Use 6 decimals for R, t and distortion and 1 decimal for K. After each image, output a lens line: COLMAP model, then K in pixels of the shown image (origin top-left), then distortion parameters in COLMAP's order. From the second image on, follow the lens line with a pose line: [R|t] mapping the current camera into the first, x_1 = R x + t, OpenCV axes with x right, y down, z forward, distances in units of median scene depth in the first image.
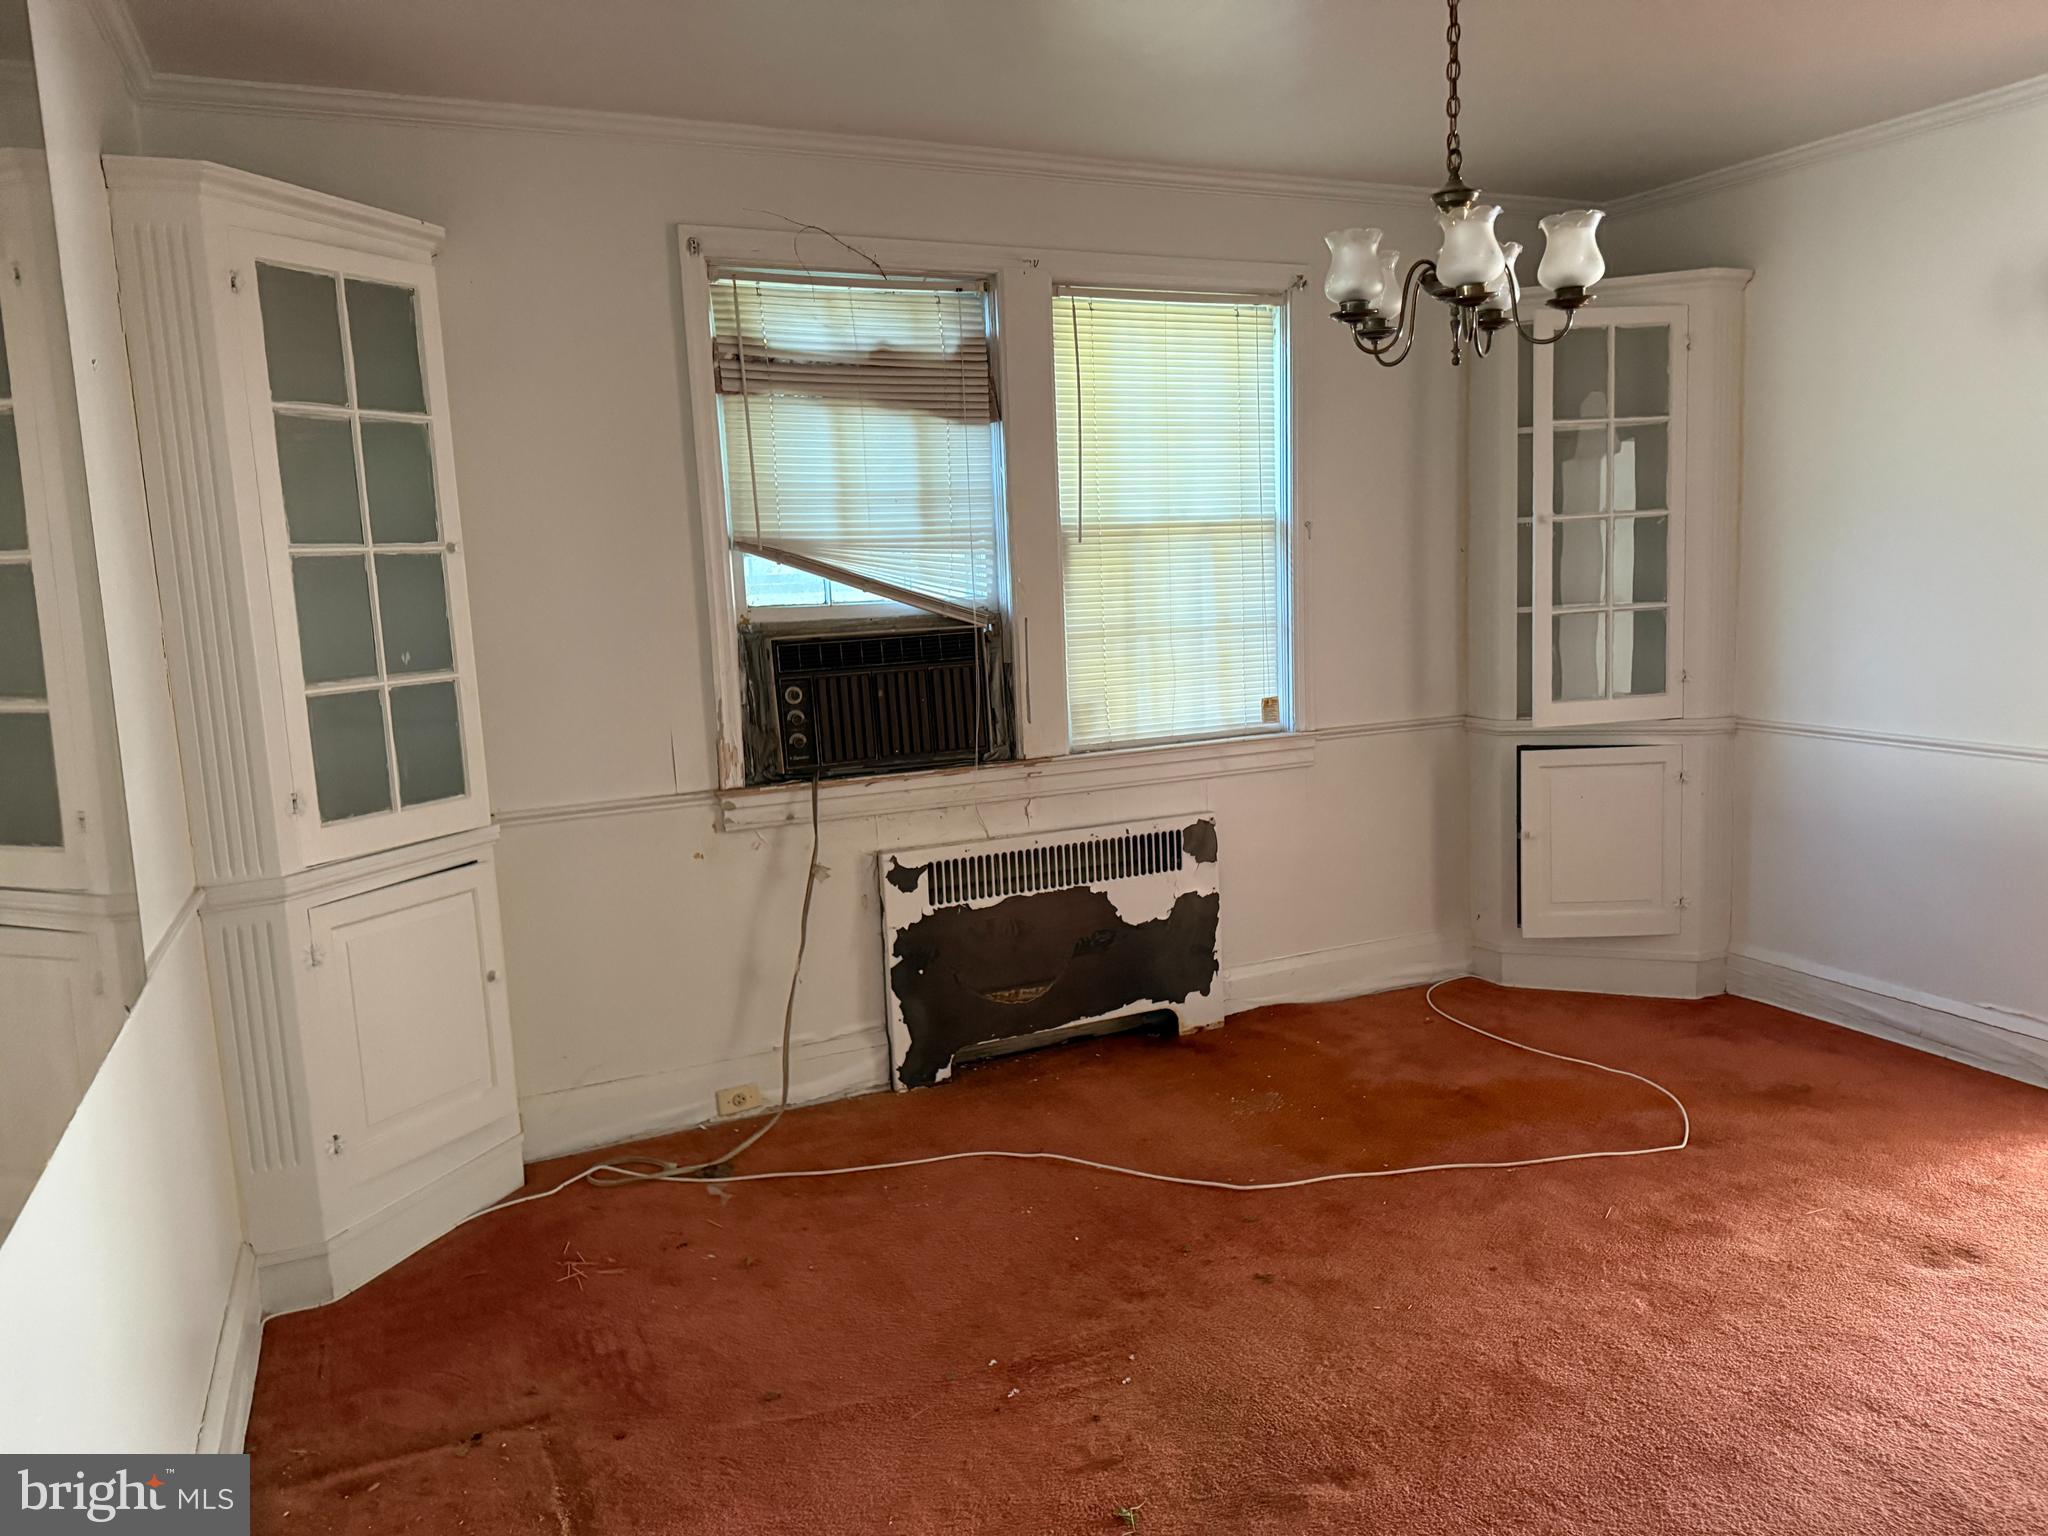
lens RADIAL K [[1399.5, 0, 1024.0], [0, 1399.5, 768.0], [0, 0, 1]] dist [0.126981, -0.208620]
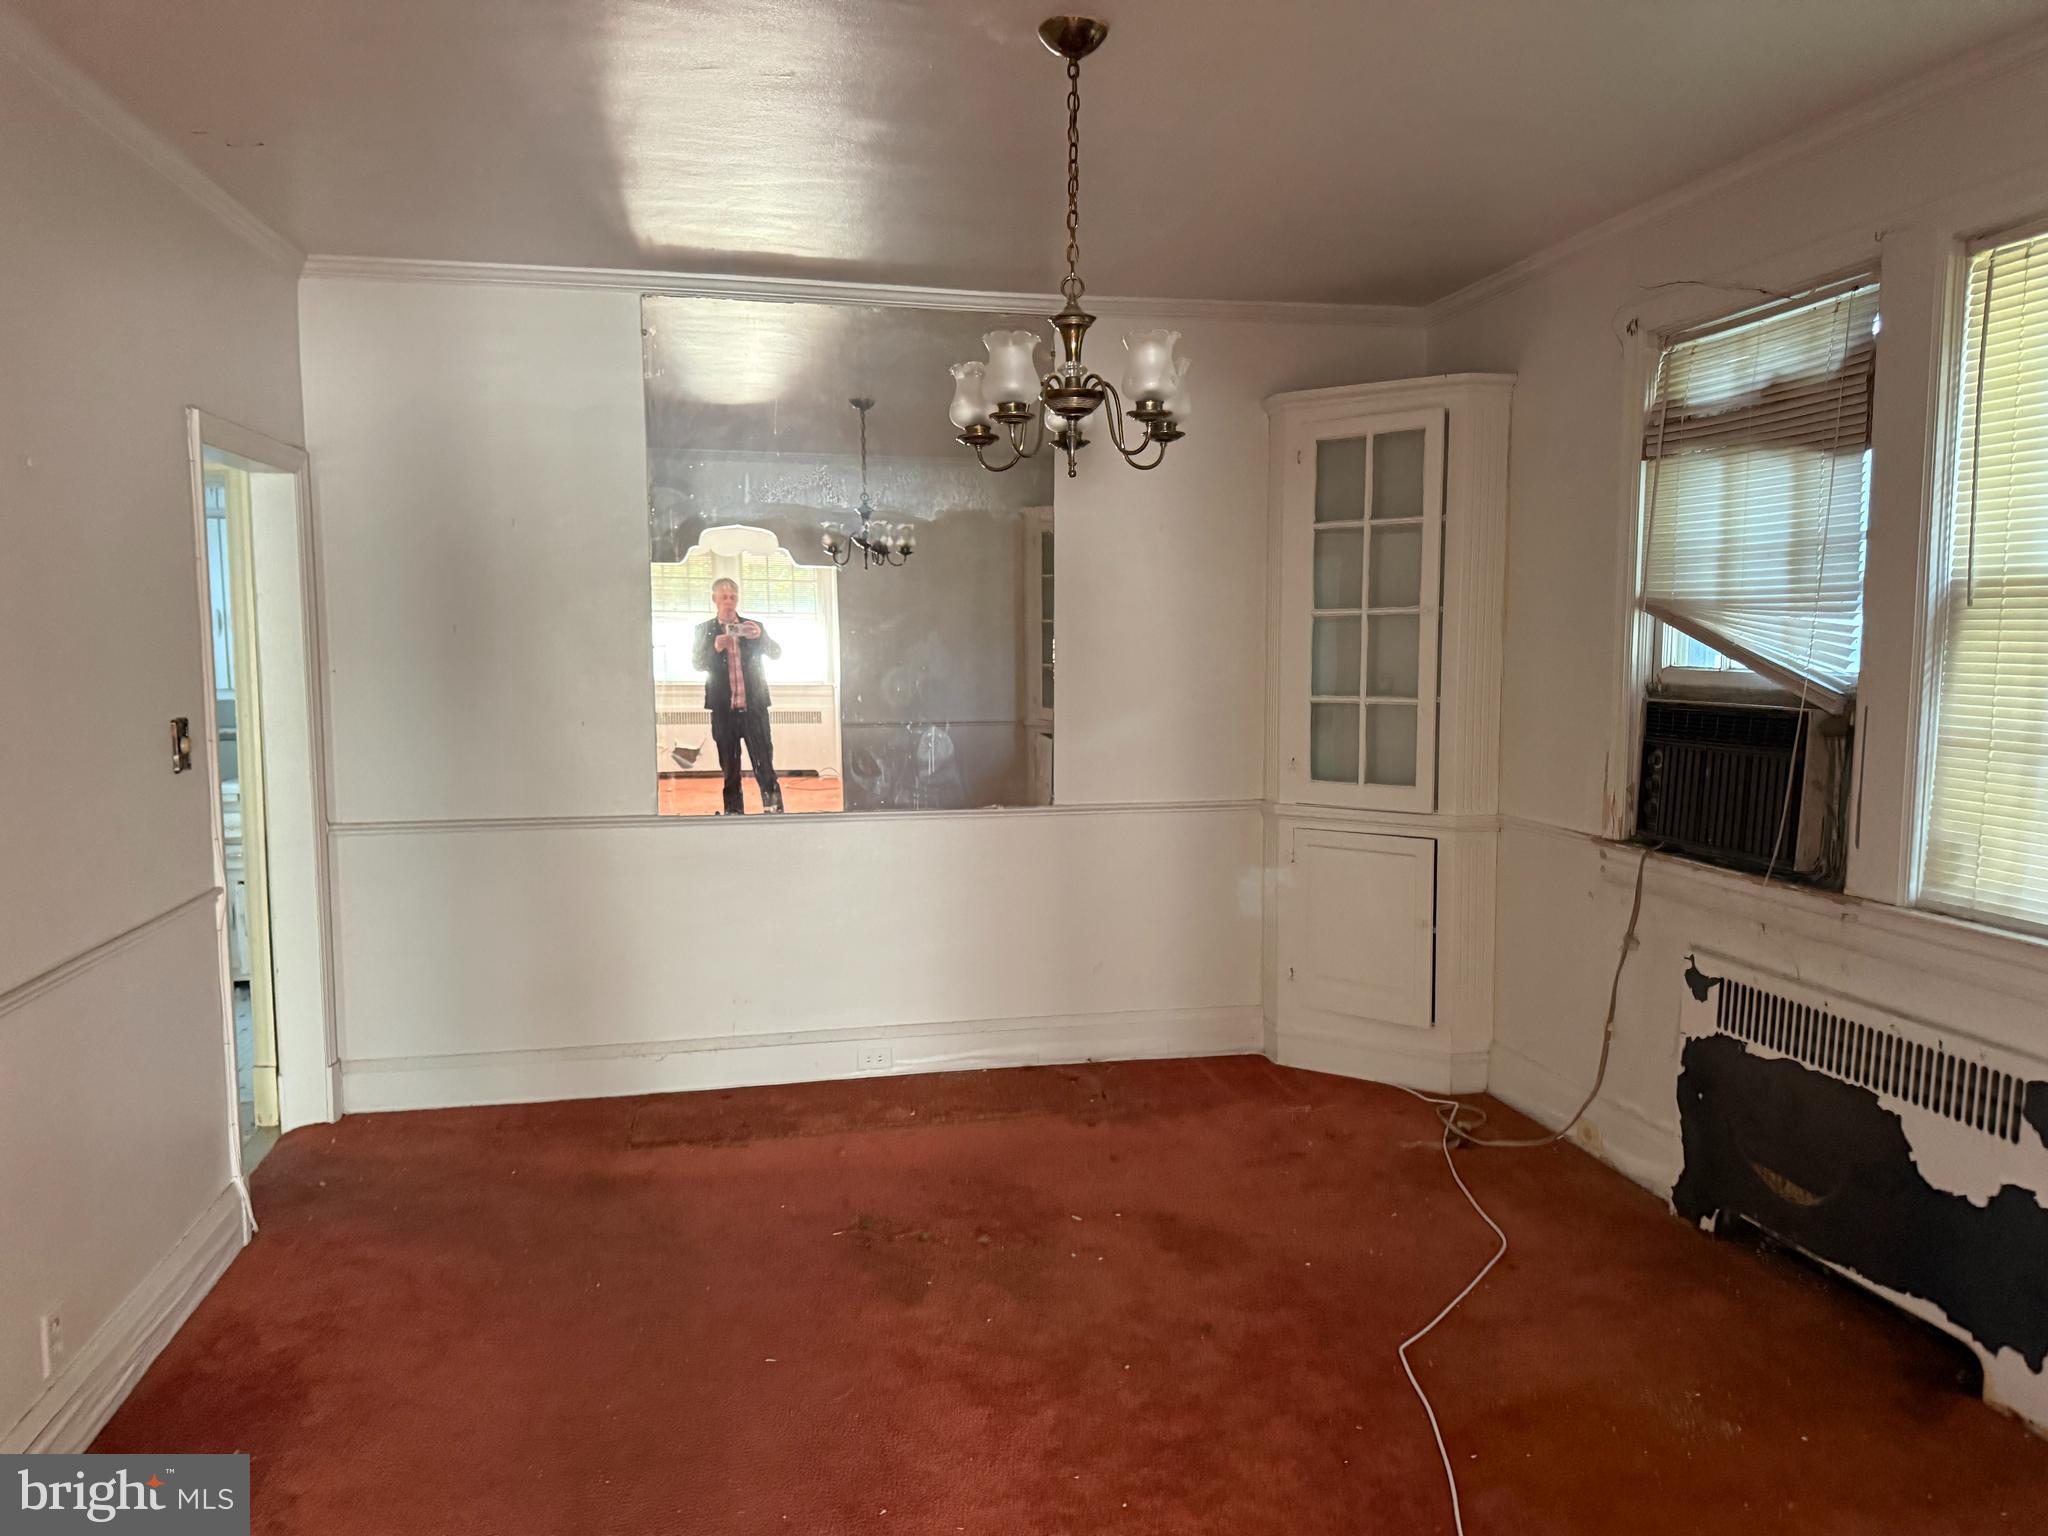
lens RADIAL K [[1431.2, 0, 1024.0], [0, 1431.2, 768.0], [0, 0, 1]] dist [0.002523, 0.003329]
pose [[-0.213532, 0.134265, -0.967666, 0.859307], [-0.120767, 0.979286, 0.162527, -0.149350], [0.969443, 0.151567, -0.192894, 0.743734]]
